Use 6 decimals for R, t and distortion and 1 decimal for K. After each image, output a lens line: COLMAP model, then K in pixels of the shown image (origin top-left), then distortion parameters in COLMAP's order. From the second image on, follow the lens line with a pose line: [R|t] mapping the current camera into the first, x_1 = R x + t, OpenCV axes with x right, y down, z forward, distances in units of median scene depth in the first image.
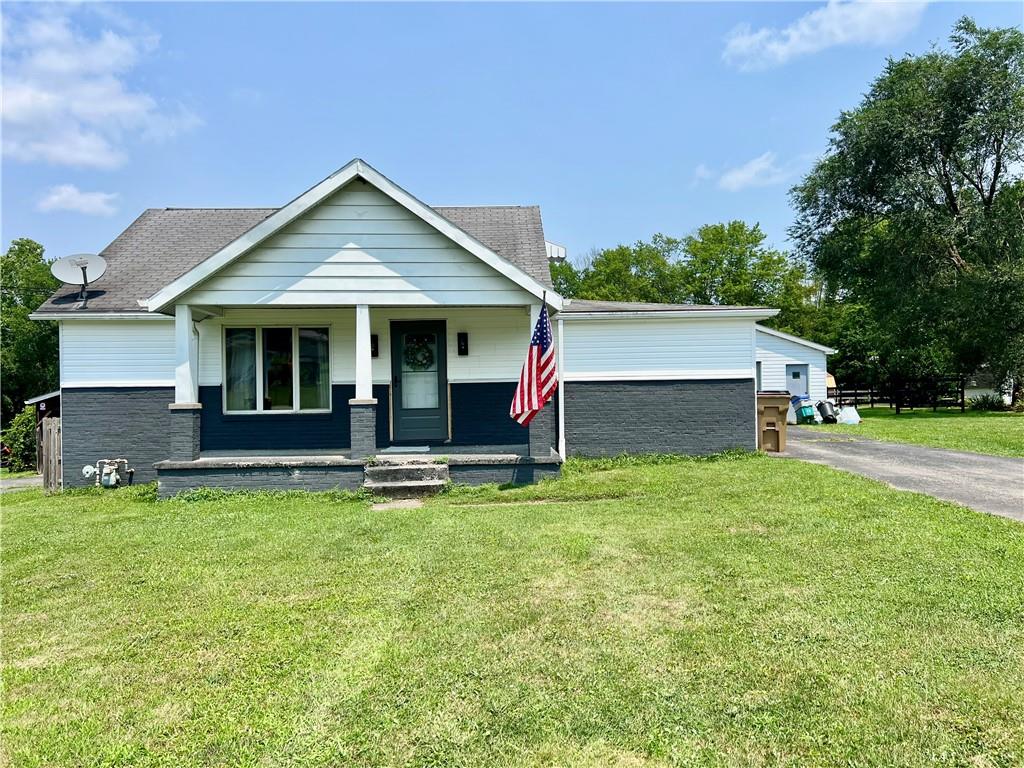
lens RADIAL K [[794.0, 0, 512.0], [0, 794.0, 384.0], [0, 0, 1]] dist [0.129613, -0.120475]
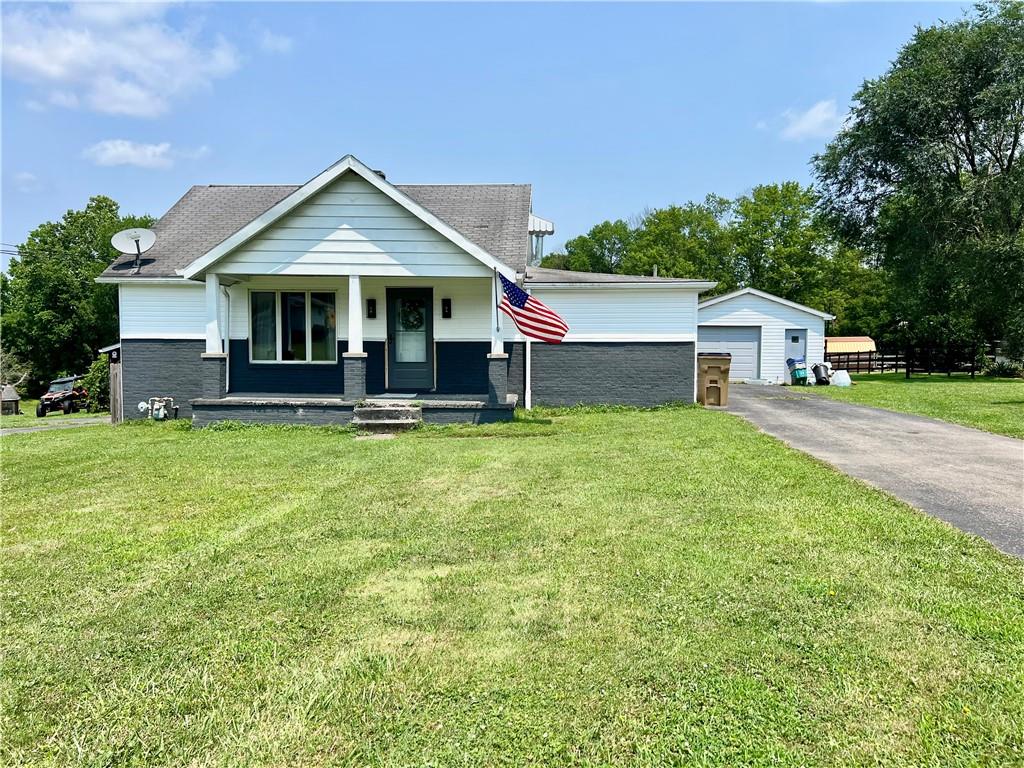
lens RADIAL K [[794.0, 0, 512.0], [0, 794.0, 384.0], [0, 0, 1]] dist [0.129613, -0.120475]
pose [[0.997129, 0.021995, -0.072461, 0.123449], [-0.018244, 0.998479, 0.052023, -0.001283], [0.073495, -0.050552, 0.996014, -0.176355]]
